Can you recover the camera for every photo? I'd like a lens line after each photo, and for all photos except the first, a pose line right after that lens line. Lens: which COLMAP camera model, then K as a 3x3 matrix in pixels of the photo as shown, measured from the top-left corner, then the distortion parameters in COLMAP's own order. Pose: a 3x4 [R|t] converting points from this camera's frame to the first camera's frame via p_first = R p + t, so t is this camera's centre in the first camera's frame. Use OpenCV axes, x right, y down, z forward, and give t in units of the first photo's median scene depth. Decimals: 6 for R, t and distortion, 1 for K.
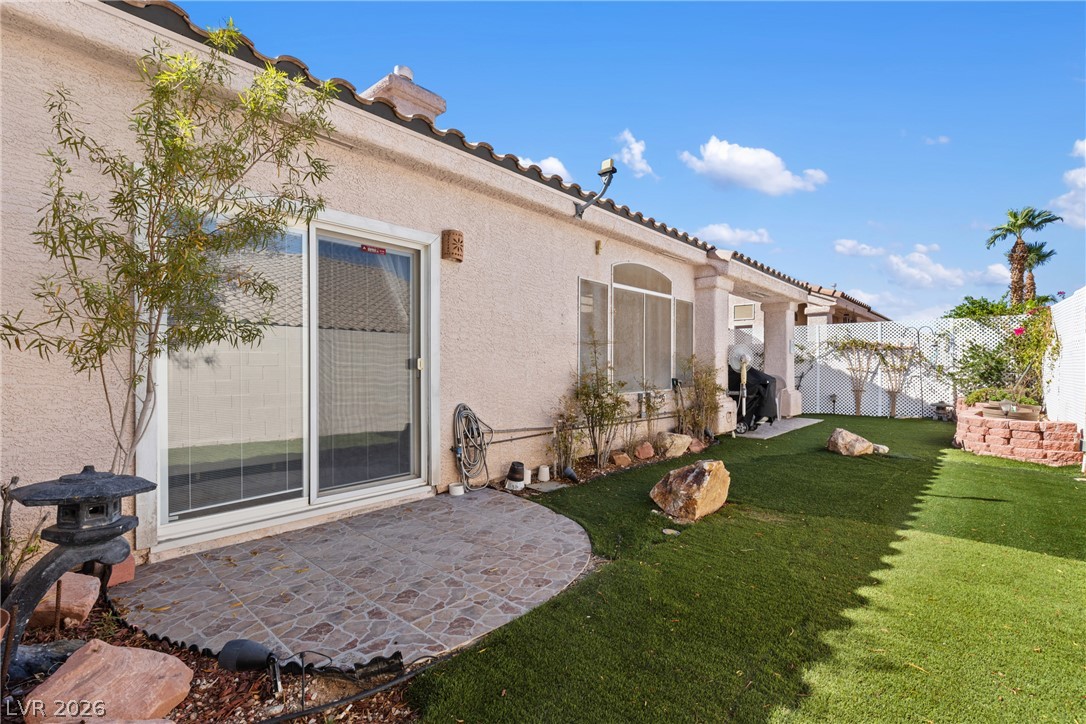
lens RADIAL K [[491.4, 0, 544.2], [0, 491.4, 366.9], [0, 0, 1]] dist [0.001392, -0.000370]
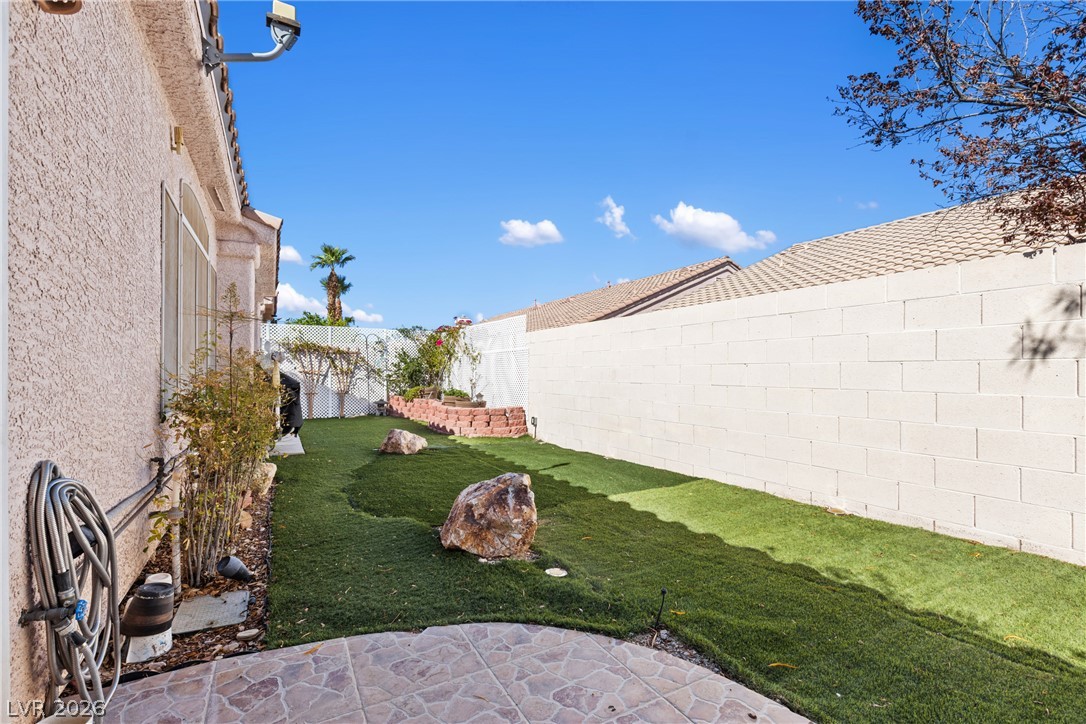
lens RADIAL K [[491.4, 0, 544.2], [0, 491.4, 366.9], [0, 0, 1]] dist [0.001392, -0.000370]
pose [[0.308575, 0.011581, 0.951130, -0.263320], [0.001805, 0.999917, -0.012761, 0.013313], [-0.951198, 0.005654, 0.308528, 0.425268]]
